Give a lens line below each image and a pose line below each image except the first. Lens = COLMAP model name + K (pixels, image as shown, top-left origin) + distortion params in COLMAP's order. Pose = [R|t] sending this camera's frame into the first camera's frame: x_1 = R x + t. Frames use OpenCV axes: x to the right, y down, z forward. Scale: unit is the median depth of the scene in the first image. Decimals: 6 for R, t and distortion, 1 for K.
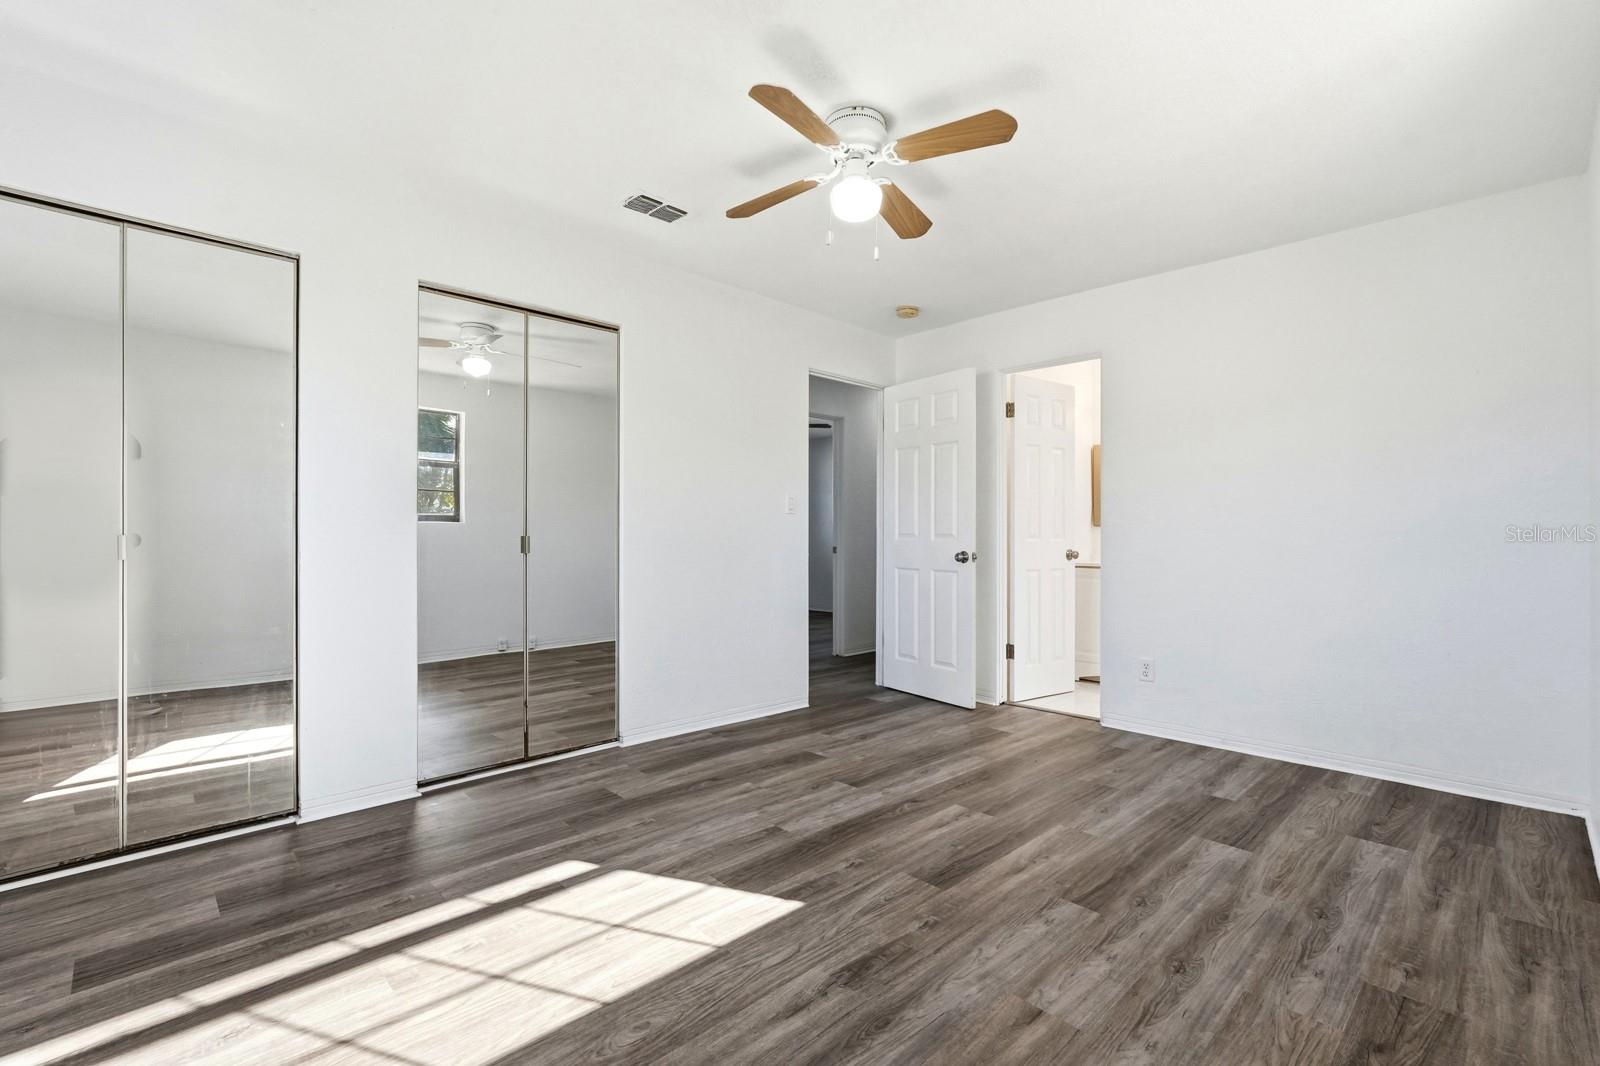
lens RADIAL K [[713.5, 0, 805.8], [0, 713.5, 540.8], [0, 0, 1]] dist [0.000228, 0.001425]
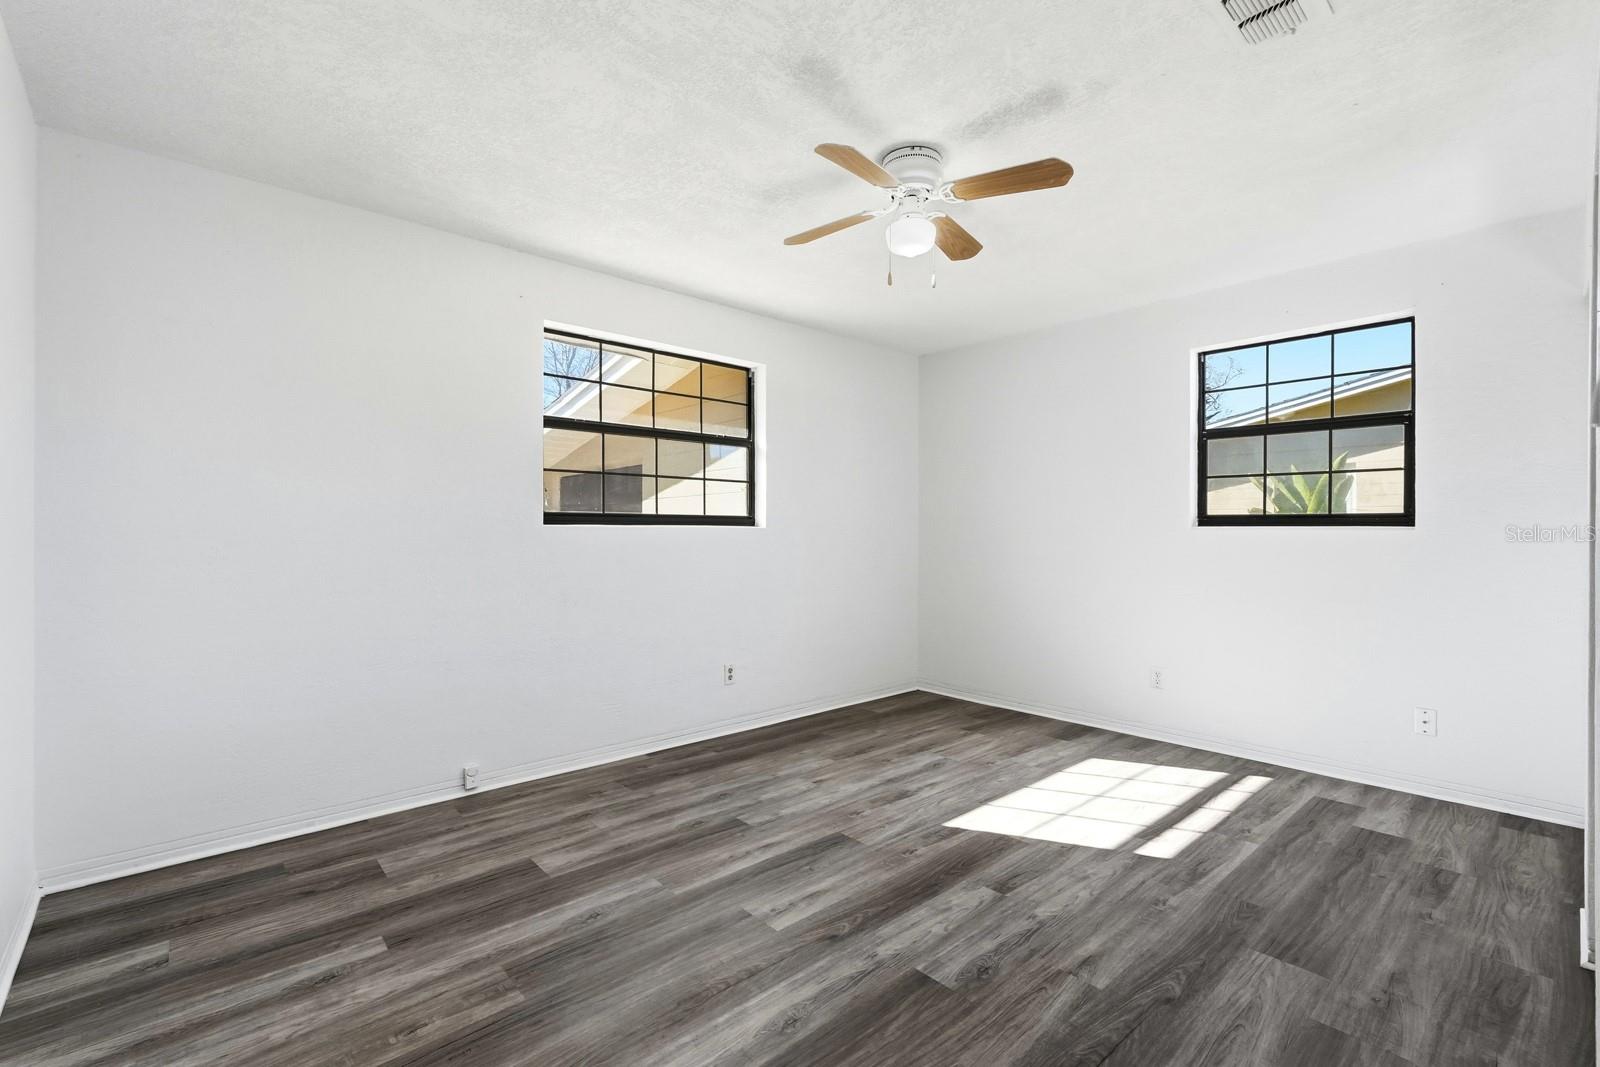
lens RADIAL K [[713.5, 0, 805.8], [0, 713.5, 541.3], [0, 0, 1]] dist [0.000228, 0.001425]
pose [[-0.999310, -0.004733, 0.036832, 0.193210], [-0.004083, 0.999835, 0.017693, -0.055583], [-0.036909, 0.017530, -0.999165, 2.132238]]
